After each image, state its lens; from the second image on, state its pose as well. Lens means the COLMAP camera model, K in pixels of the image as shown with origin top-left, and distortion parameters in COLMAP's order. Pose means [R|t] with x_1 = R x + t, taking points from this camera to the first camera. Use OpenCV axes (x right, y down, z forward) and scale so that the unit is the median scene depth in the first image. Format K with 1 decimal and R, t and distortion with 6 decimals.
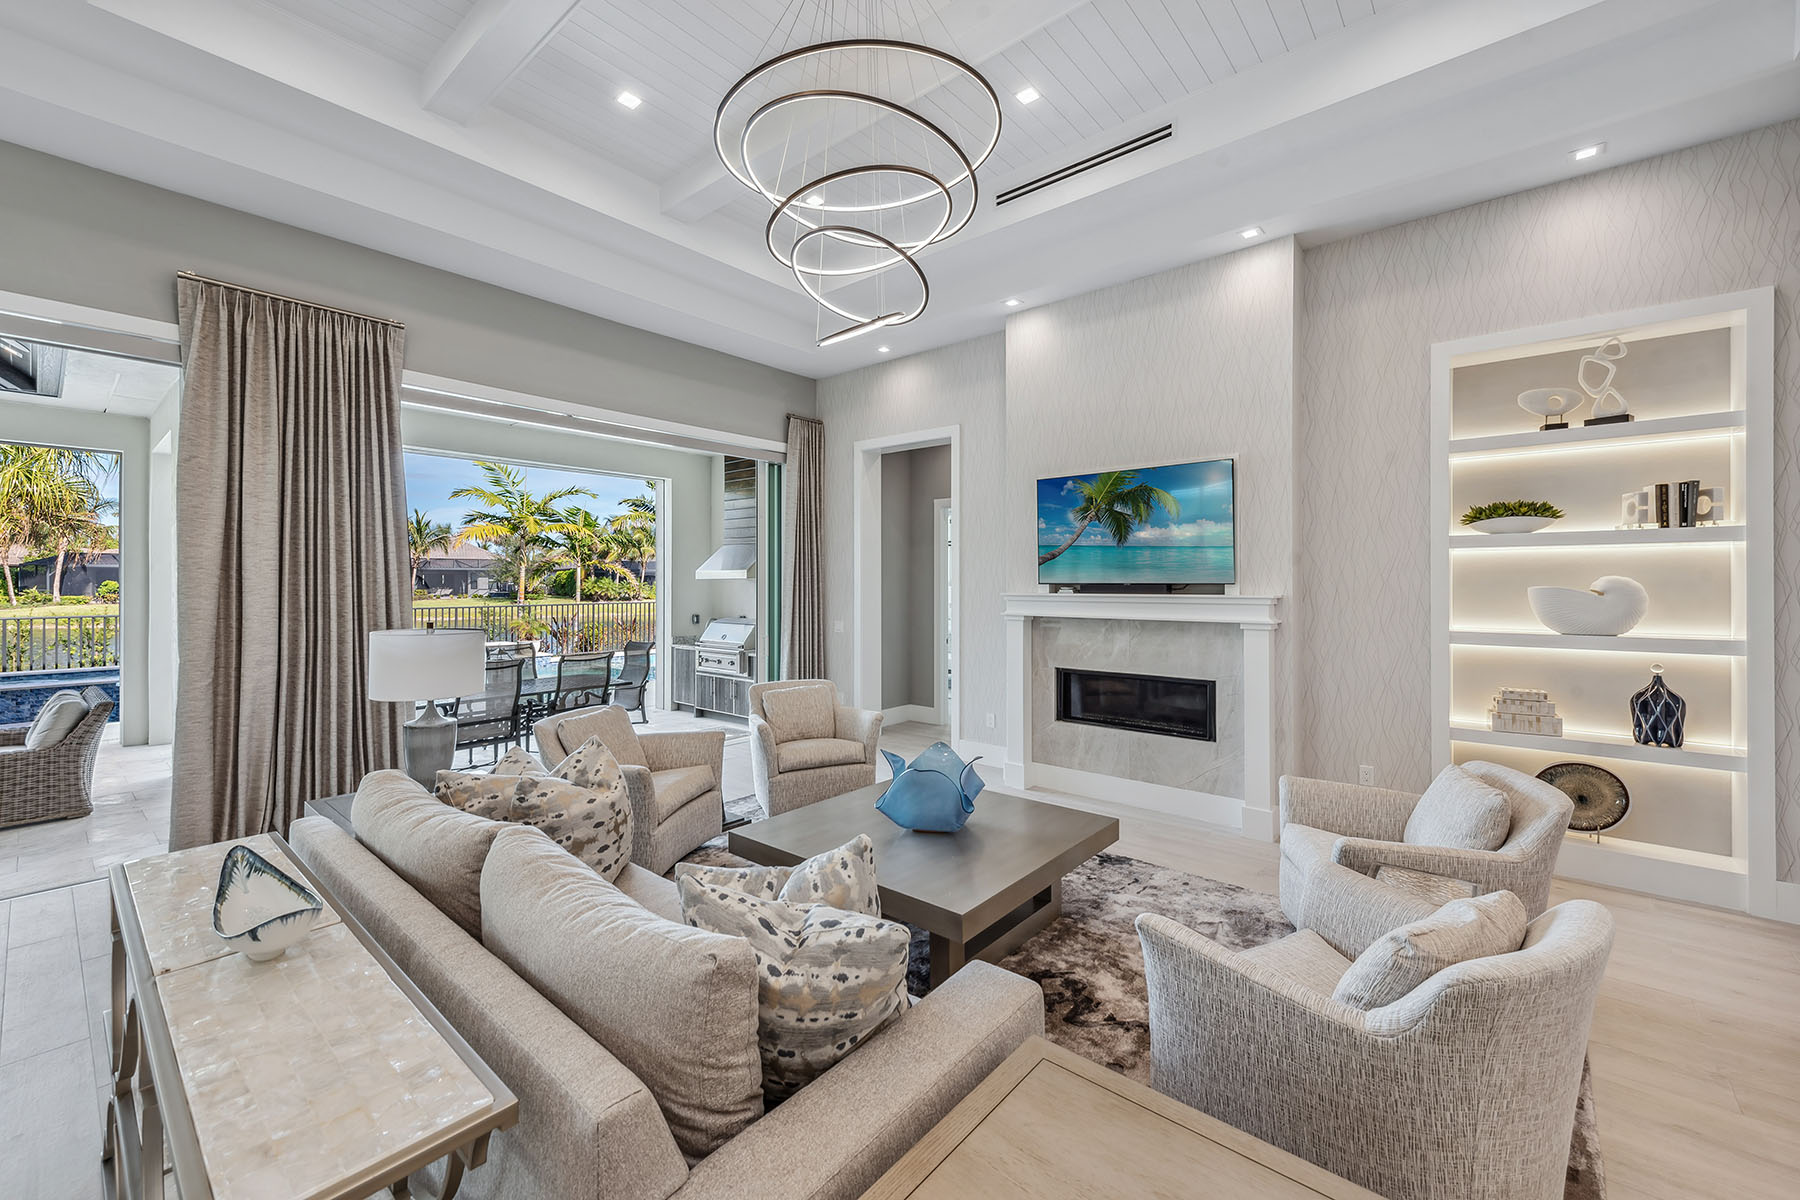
lens RADIAL K [[713.6, 0, 902.3], [0, 713.6, 589.8], [0, 0, 1]] dist [0.003174, 0.000332]
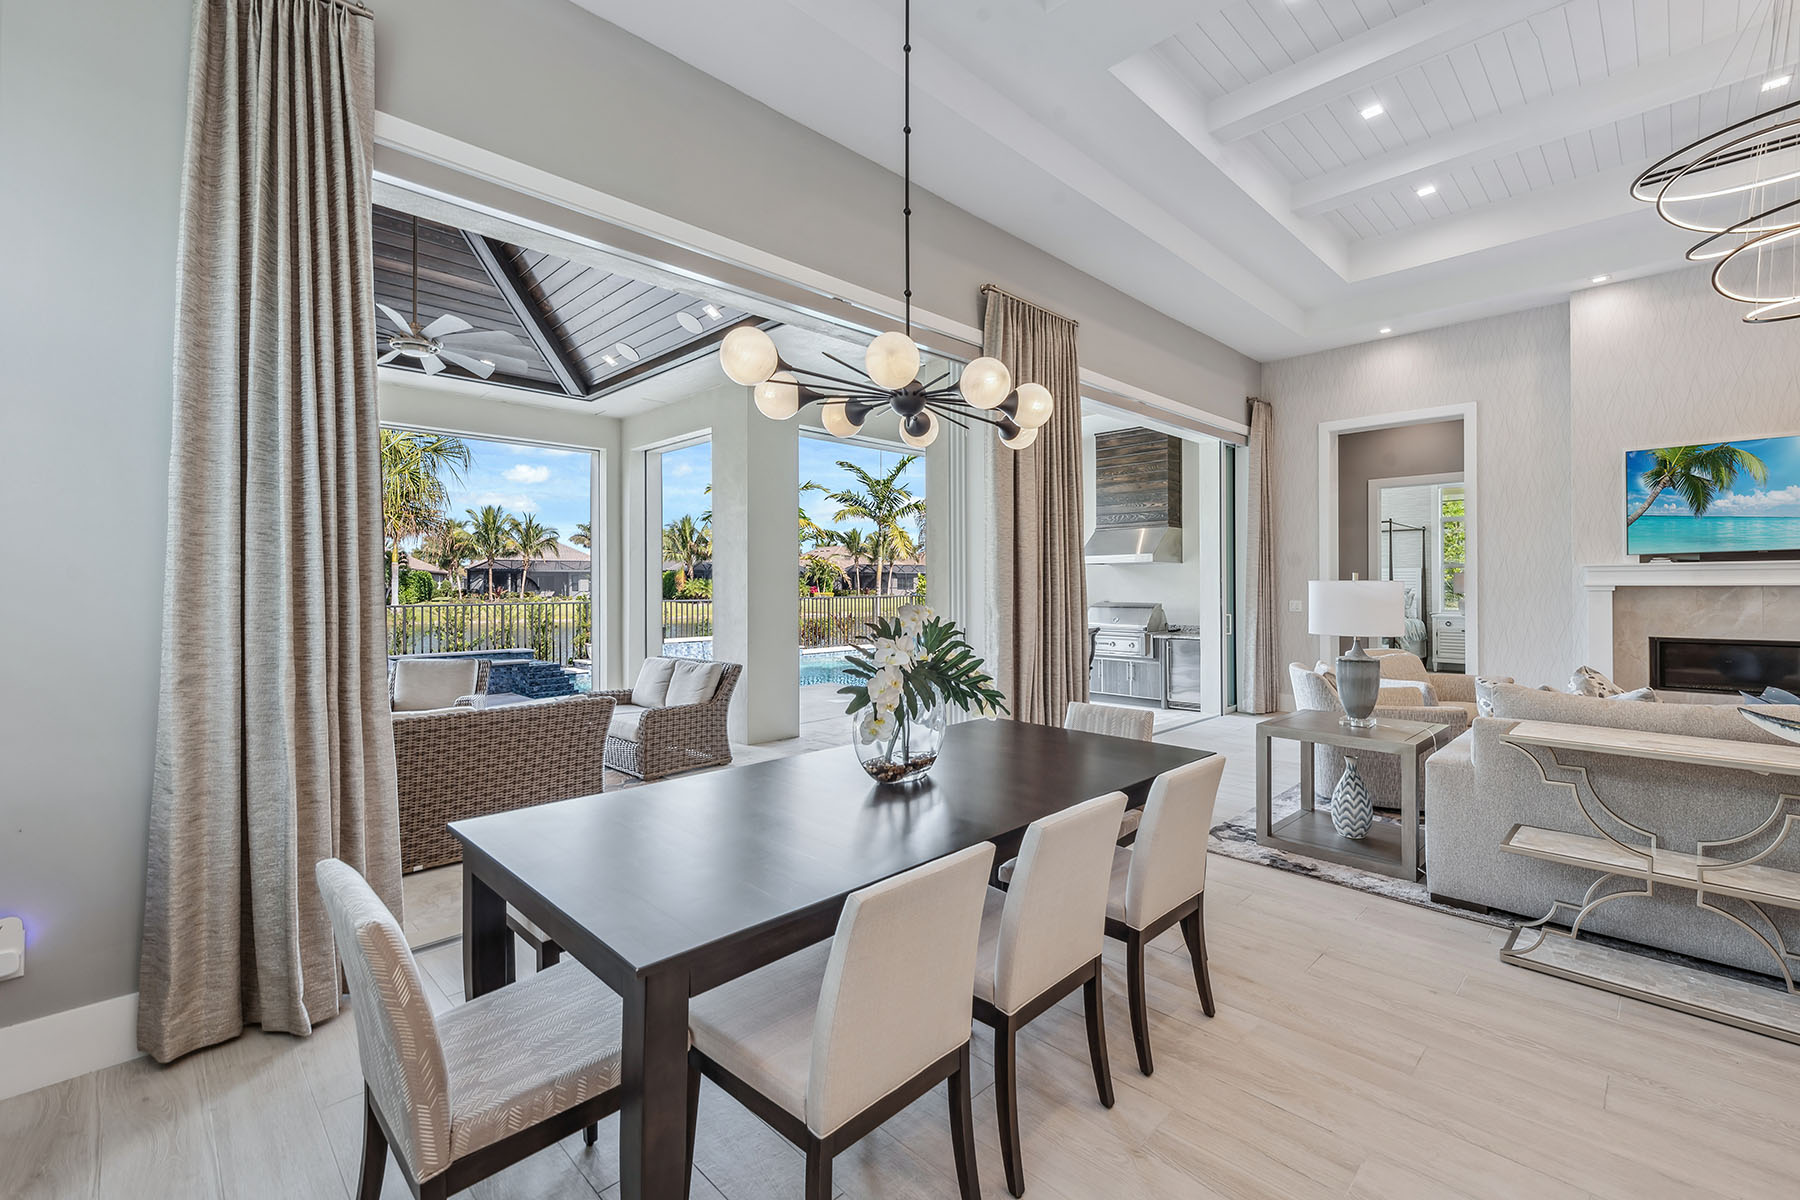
lens RADIAL K [[759.3, 0, 895.7], [0, 759.3, 593.7], [0, 0, 1]] dist [0.004874, -0.000815]
pose [[0.995868, -0.004192, -0.090711, -0.938874], [0.004328, 0.999990, 0.001300, 0.052939], [0.090704, -0.001687, 0.995876, -0.222417]]
